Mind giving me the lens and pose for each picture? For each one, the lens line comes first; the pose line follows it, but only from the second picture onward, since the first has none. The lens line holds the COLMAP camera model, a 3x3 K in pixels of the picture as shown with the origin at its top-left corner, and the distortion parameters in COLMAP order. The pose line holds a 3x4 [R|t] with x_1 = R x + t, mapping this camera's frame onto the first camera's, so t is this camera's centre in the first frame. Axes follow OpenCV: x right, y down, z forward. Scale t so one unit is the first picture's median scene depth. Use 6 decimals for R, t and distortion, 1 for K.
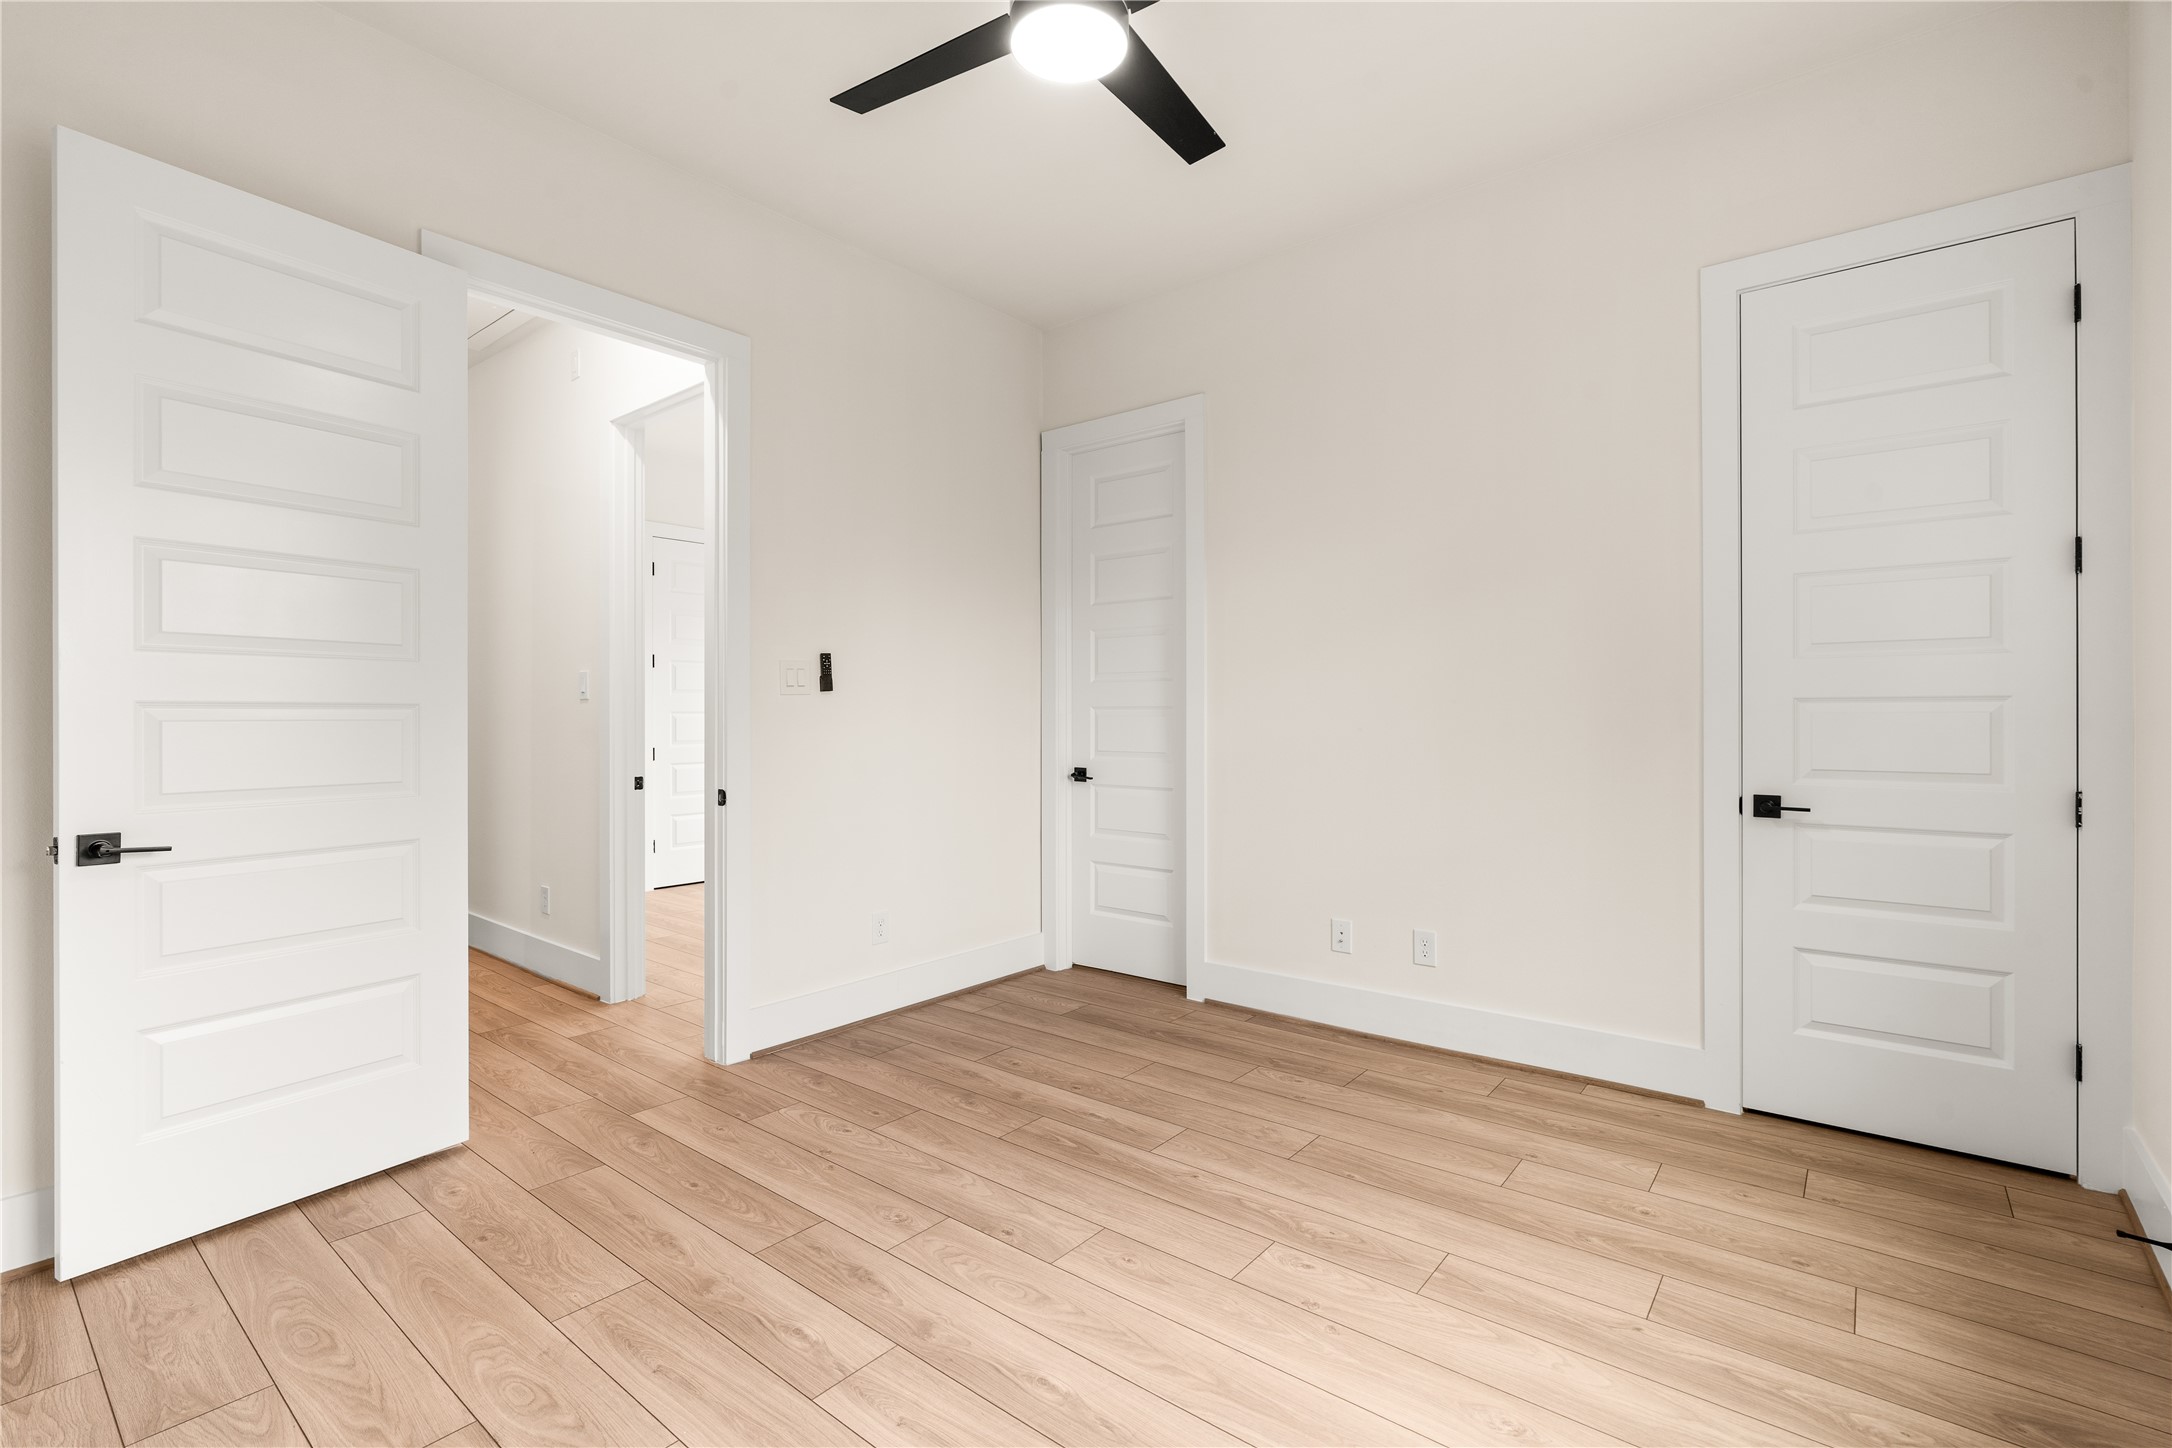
lens RADIAL K [[977.5, 0, 1083.4], [0, 977.5, 718.9], [0, 0, 1]] dist [-0.008625, 0.003420]
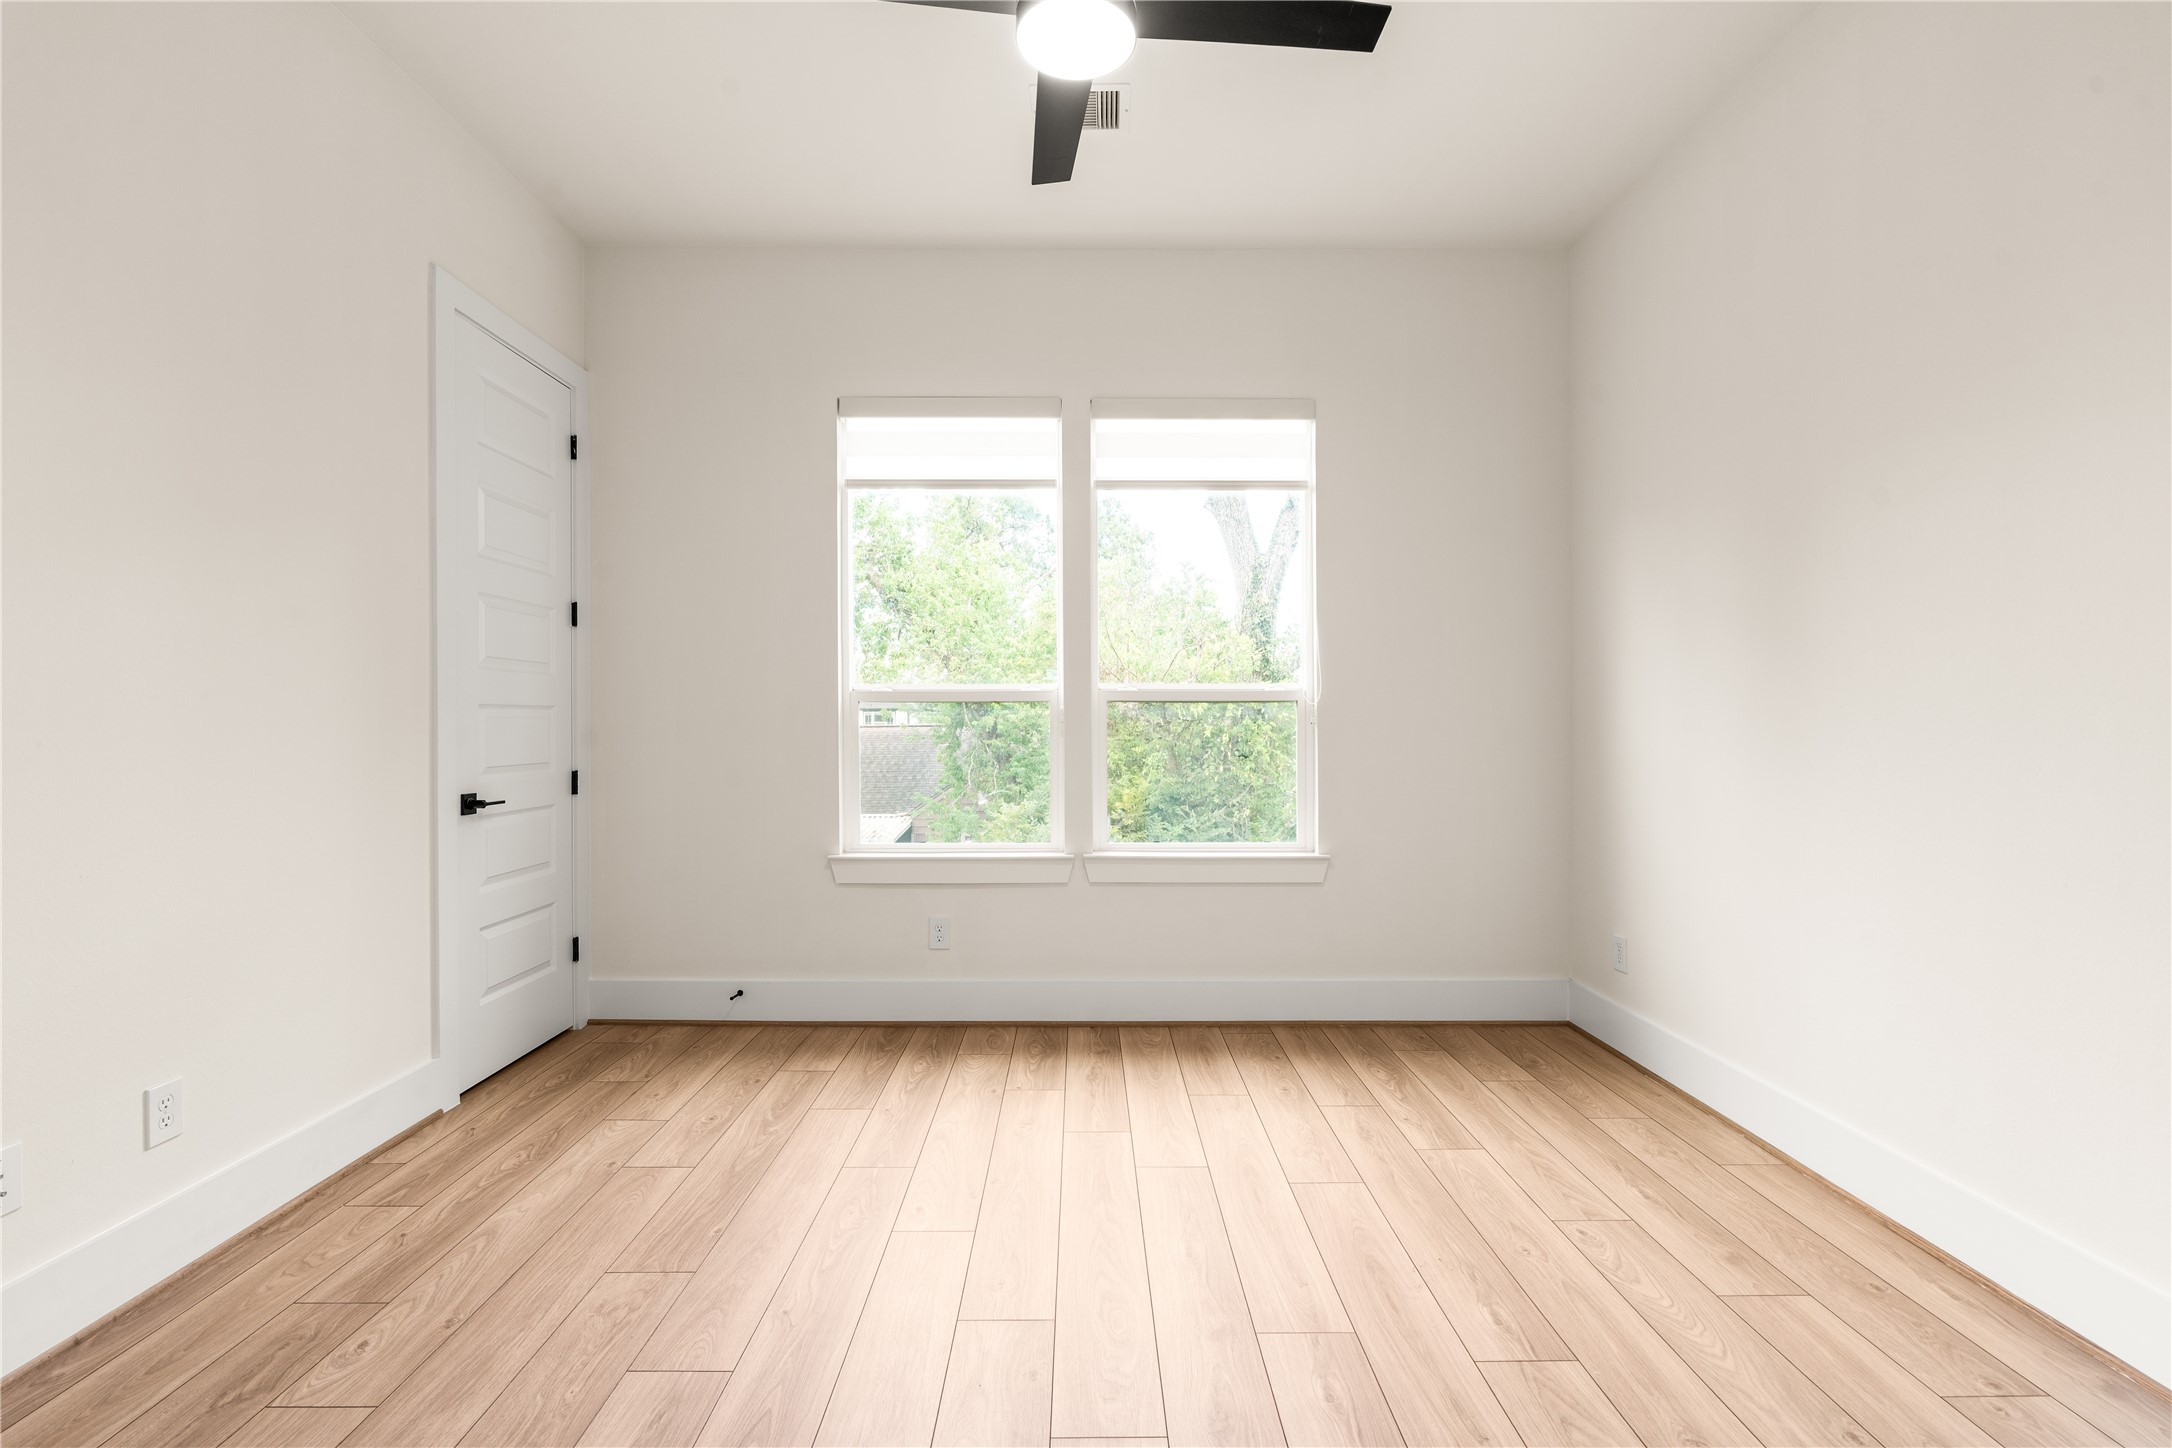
lens RADIAL K [[977.5, 0, 1093.6], [0, 977.5, 739.3], [0, 0, 1]] dist [-0.008625, 0.003420]
pose [[-0.640641, -0.011737, 0.767751, -0.632519], [0.003913, 0.999820, 0.018551, 0.002395], [-0.767831, 0.014888, -0.640480, 1.310491]]
